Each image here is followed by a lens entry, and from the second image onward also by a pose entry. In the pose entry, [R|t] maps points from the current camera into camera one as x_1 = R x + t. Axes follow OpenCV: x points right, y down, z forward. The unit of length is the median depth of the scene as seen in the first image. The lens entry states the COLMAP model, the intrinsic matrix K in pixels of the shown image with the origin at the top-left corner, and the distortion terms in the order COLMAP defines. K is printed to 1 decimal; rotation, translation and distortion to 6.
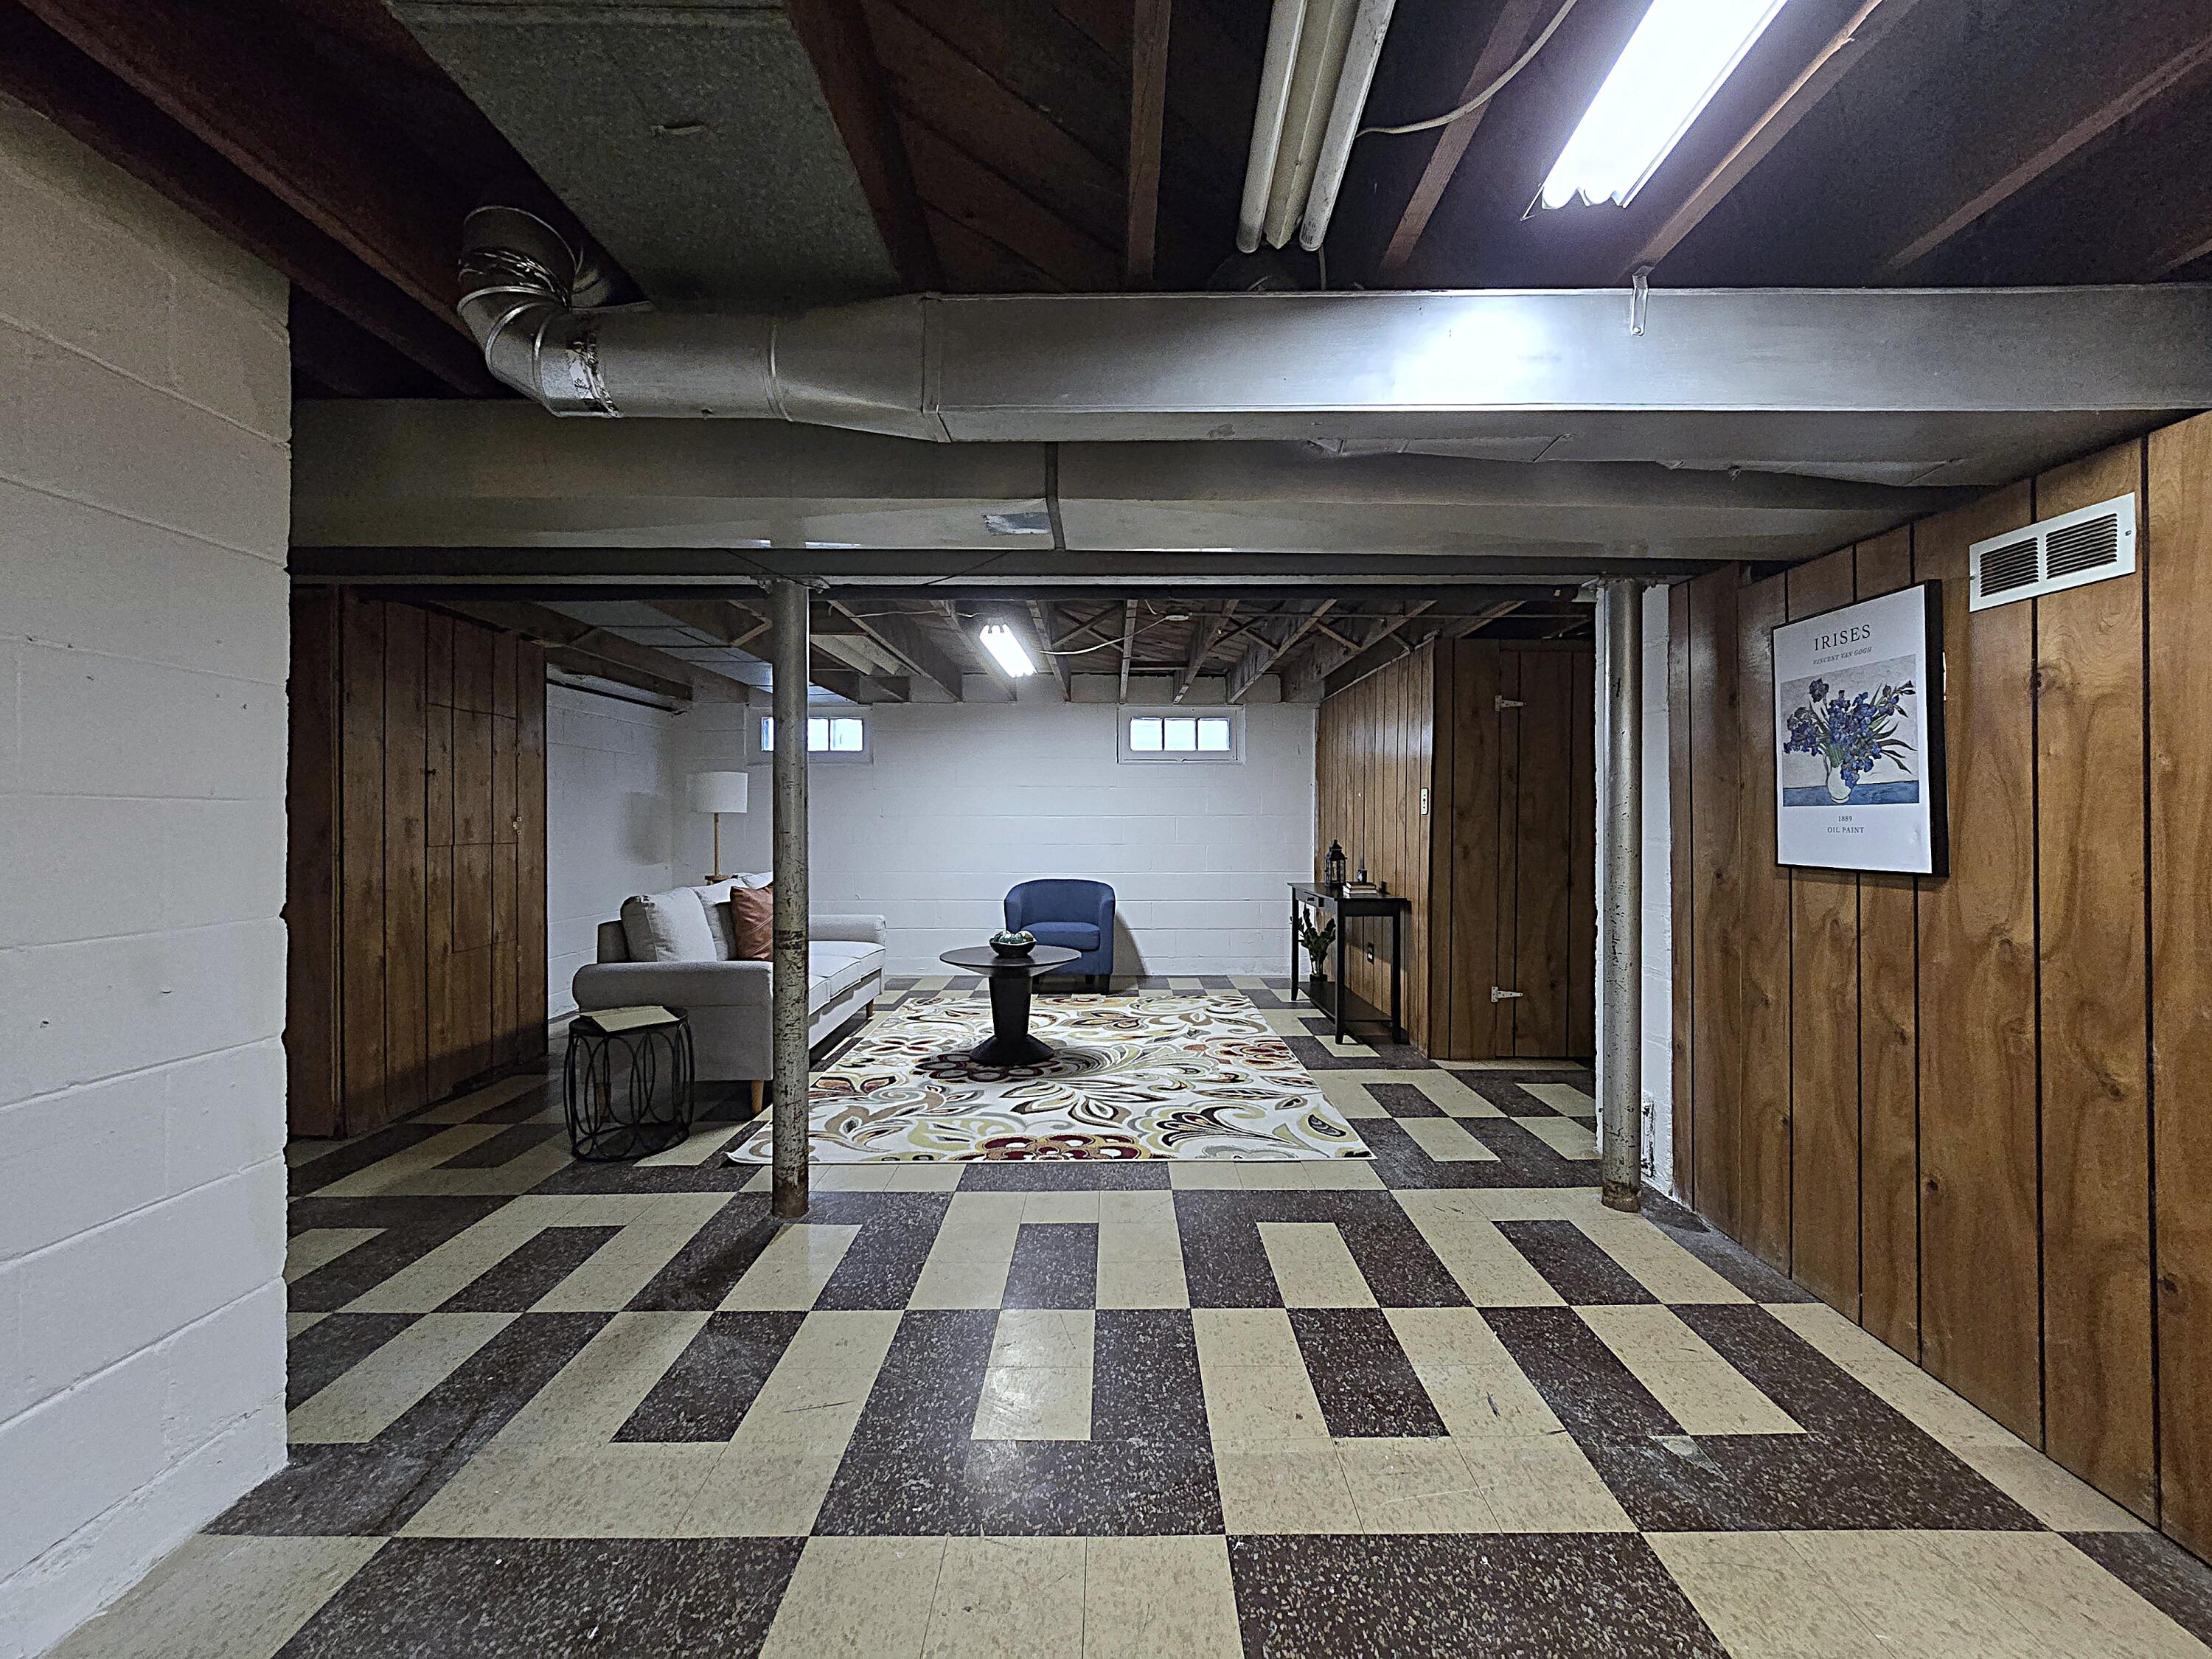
lens RADIAL K [[907.2, 0, 1122.2], [0, 907.2, 822.3], [0, 0, 1]] dist [-0.000101, -0.001211]
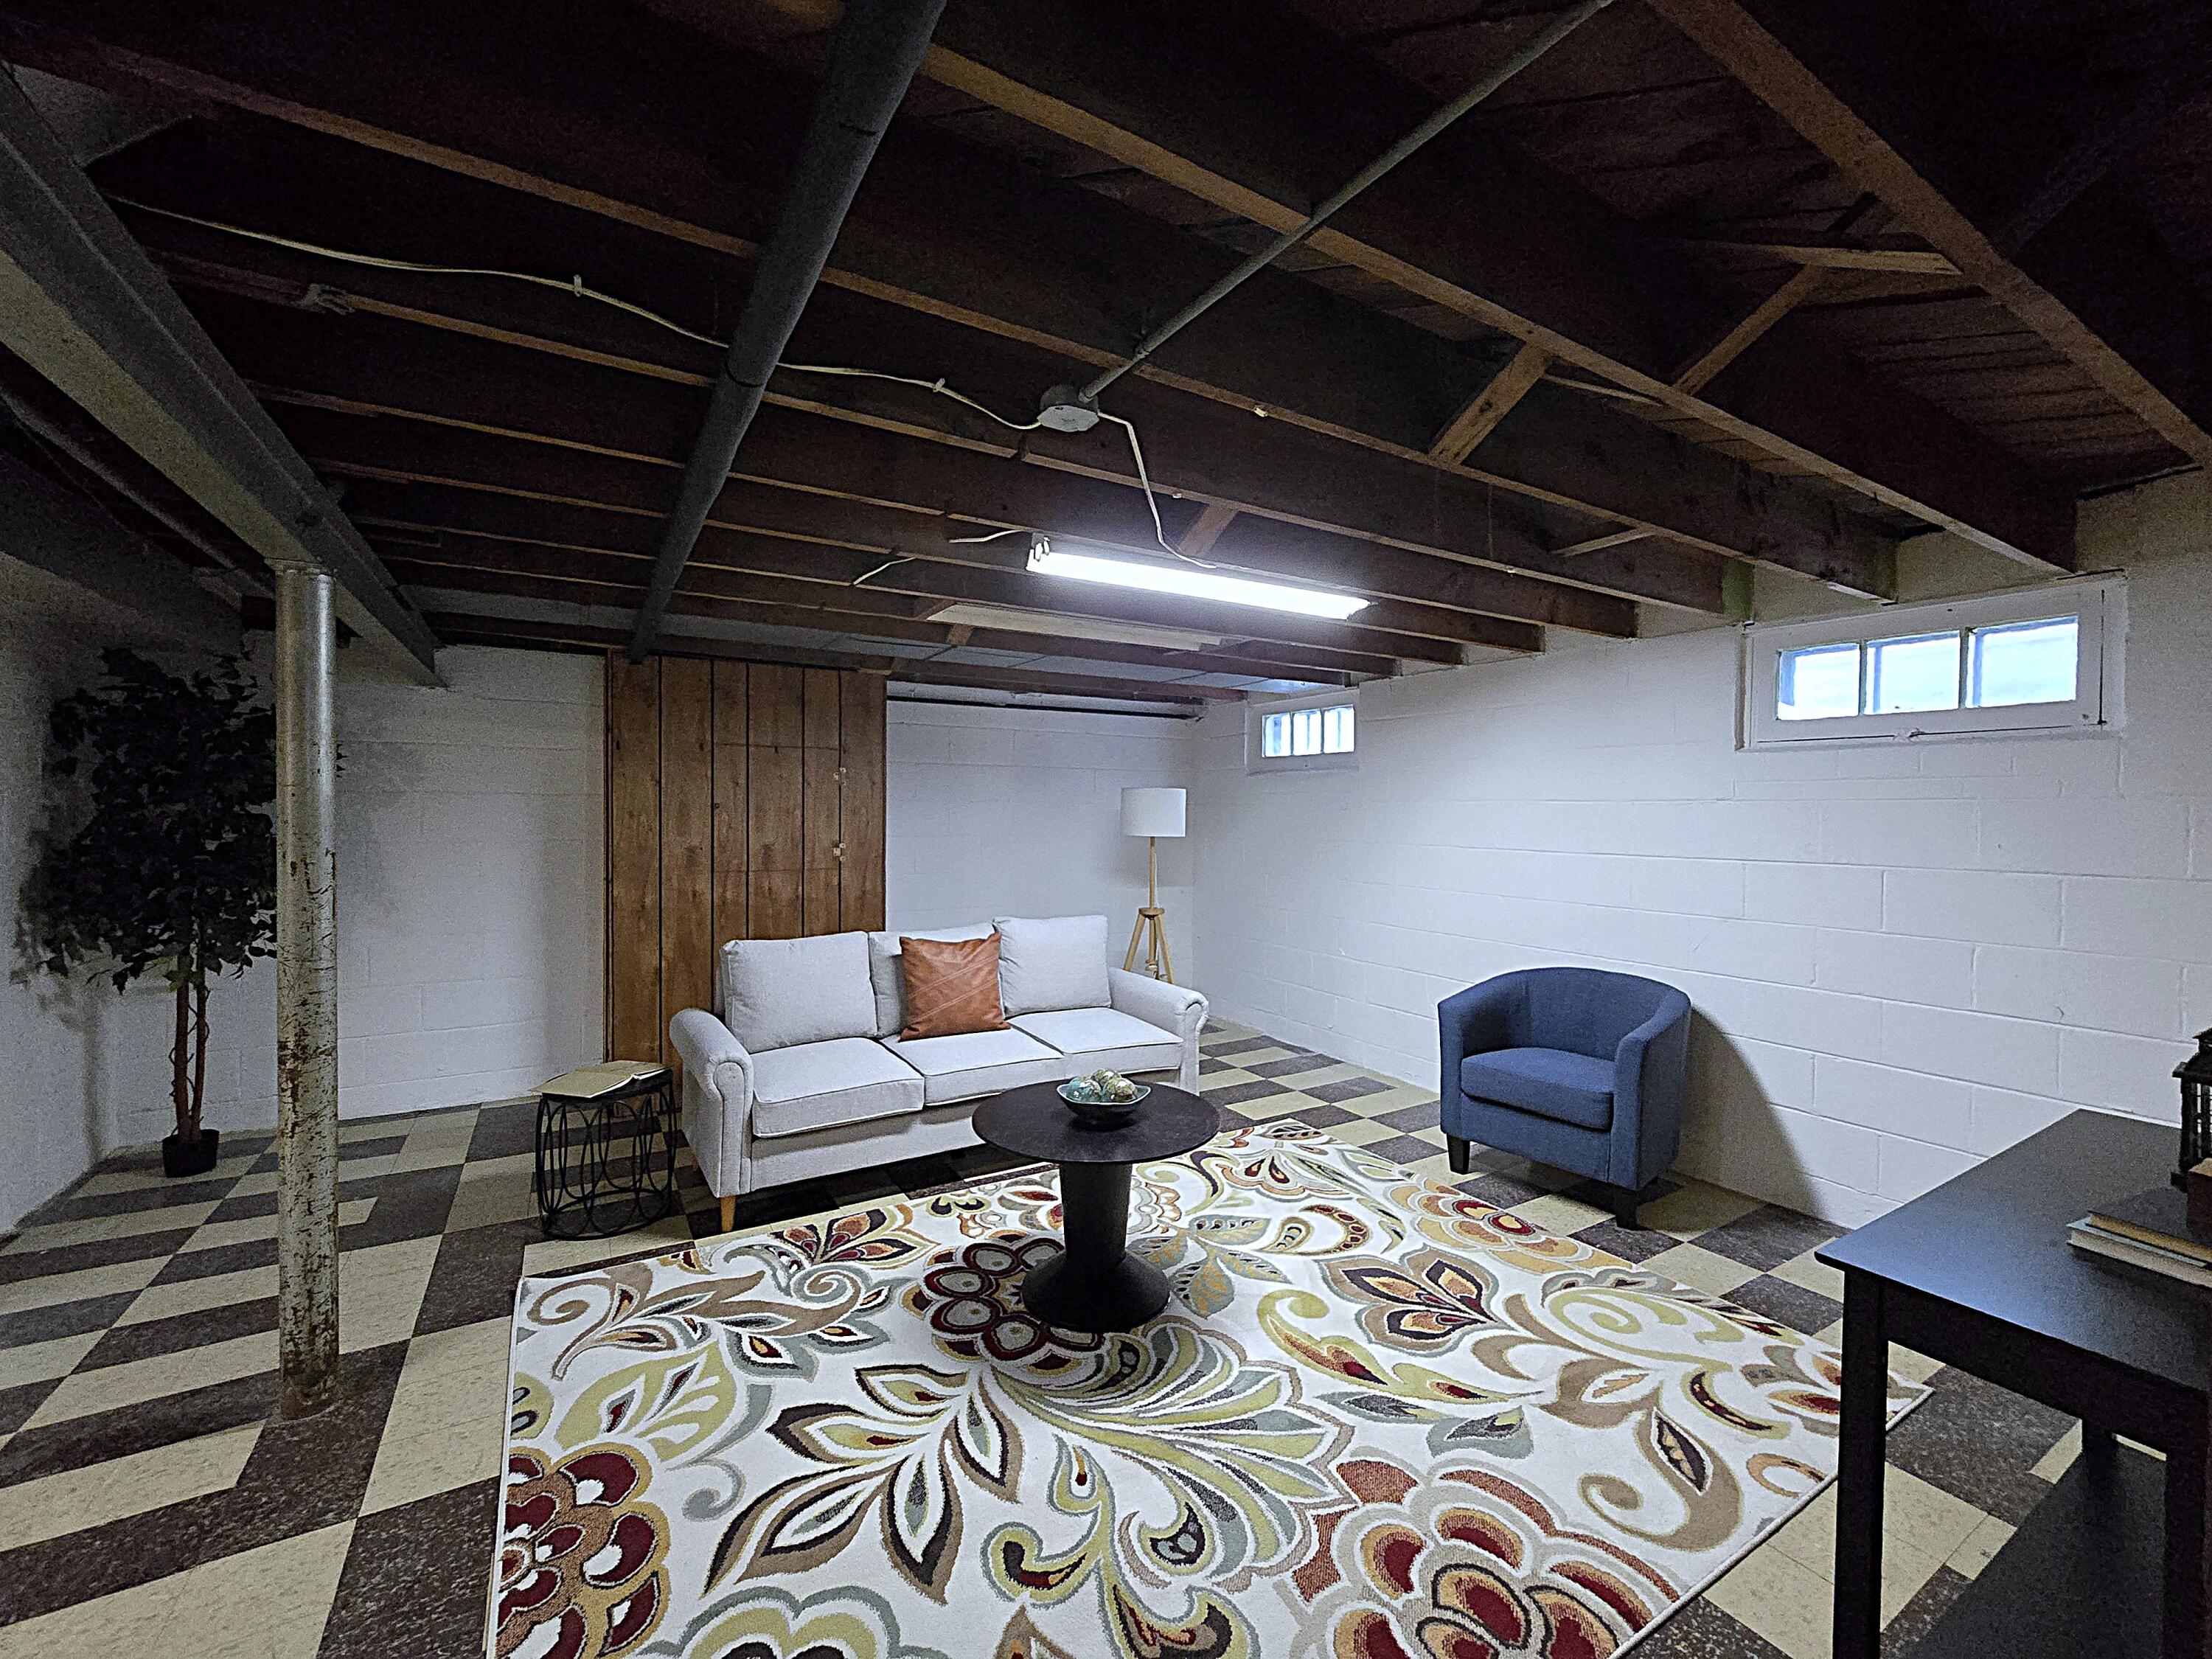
lens RADIAL K [[907.2, 0, 1122.2], [0, 907.2, 822.3], [0, 0, 1]] dist [-0.000101, -0.001211]
pose [[0.501946, 0.018681, -0.864697, 0.471068], [-0.010074, 0.999825, 0.015753, -0.059808], [0.864841, 0.000804, 0.502046, 0.908902]]
